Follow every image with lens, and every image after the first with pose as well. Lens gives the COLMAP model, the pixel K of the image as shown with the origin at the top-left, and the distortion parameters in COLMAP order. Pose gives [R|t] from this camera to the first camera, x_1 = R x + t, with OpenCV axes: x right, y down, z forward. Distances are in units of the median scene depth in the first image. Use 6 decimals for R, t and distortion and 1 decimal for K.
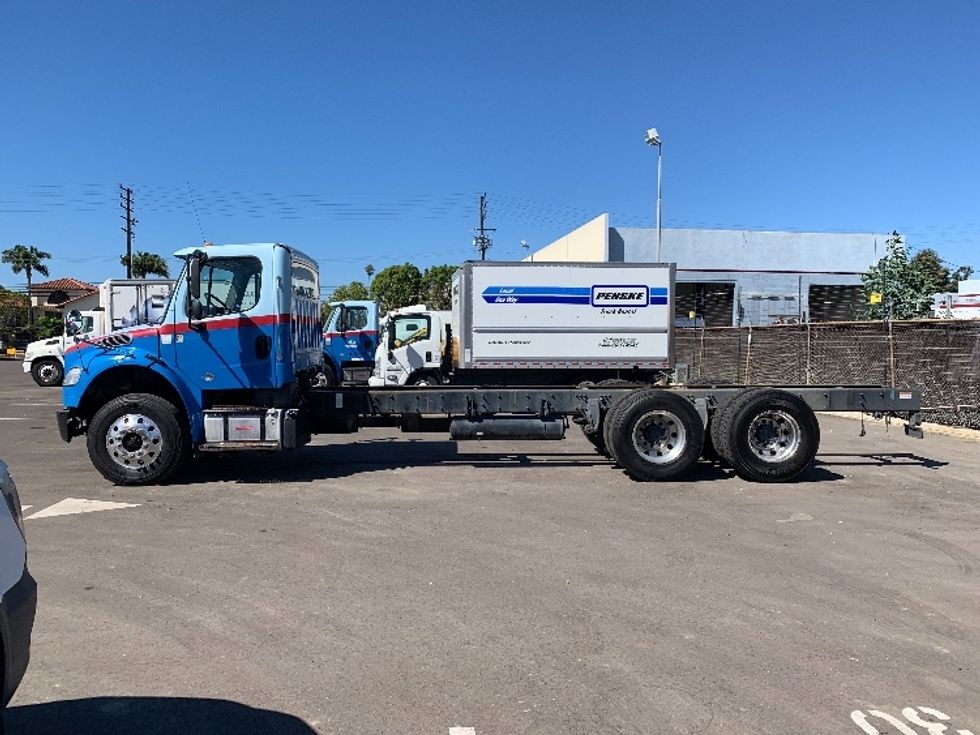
lens RADIAL K [[742.0, 0, 483.9], [0, 742.0, 367.3], [0, 0, 1]] dist [0.056941, -0.063916]
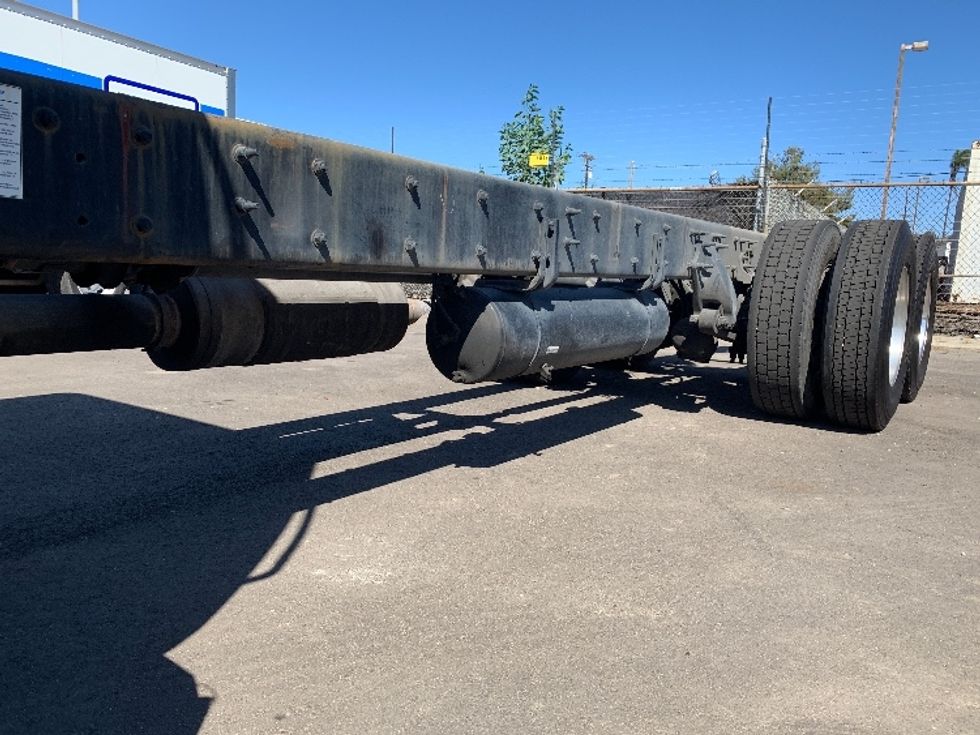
lens RADIAL K [[742.0, 0, 483.9], [0, 742.0, 367.3], [0, 0, 1]] dist [0.056941, -0.063916]
pose [[0.598269, -0.080353, 0.797256, -0.134850], [-0.007730, 0.994334, 0.106017, 0.036956], [-0.801258, -0.069590, 0.594258, 0.454720]]
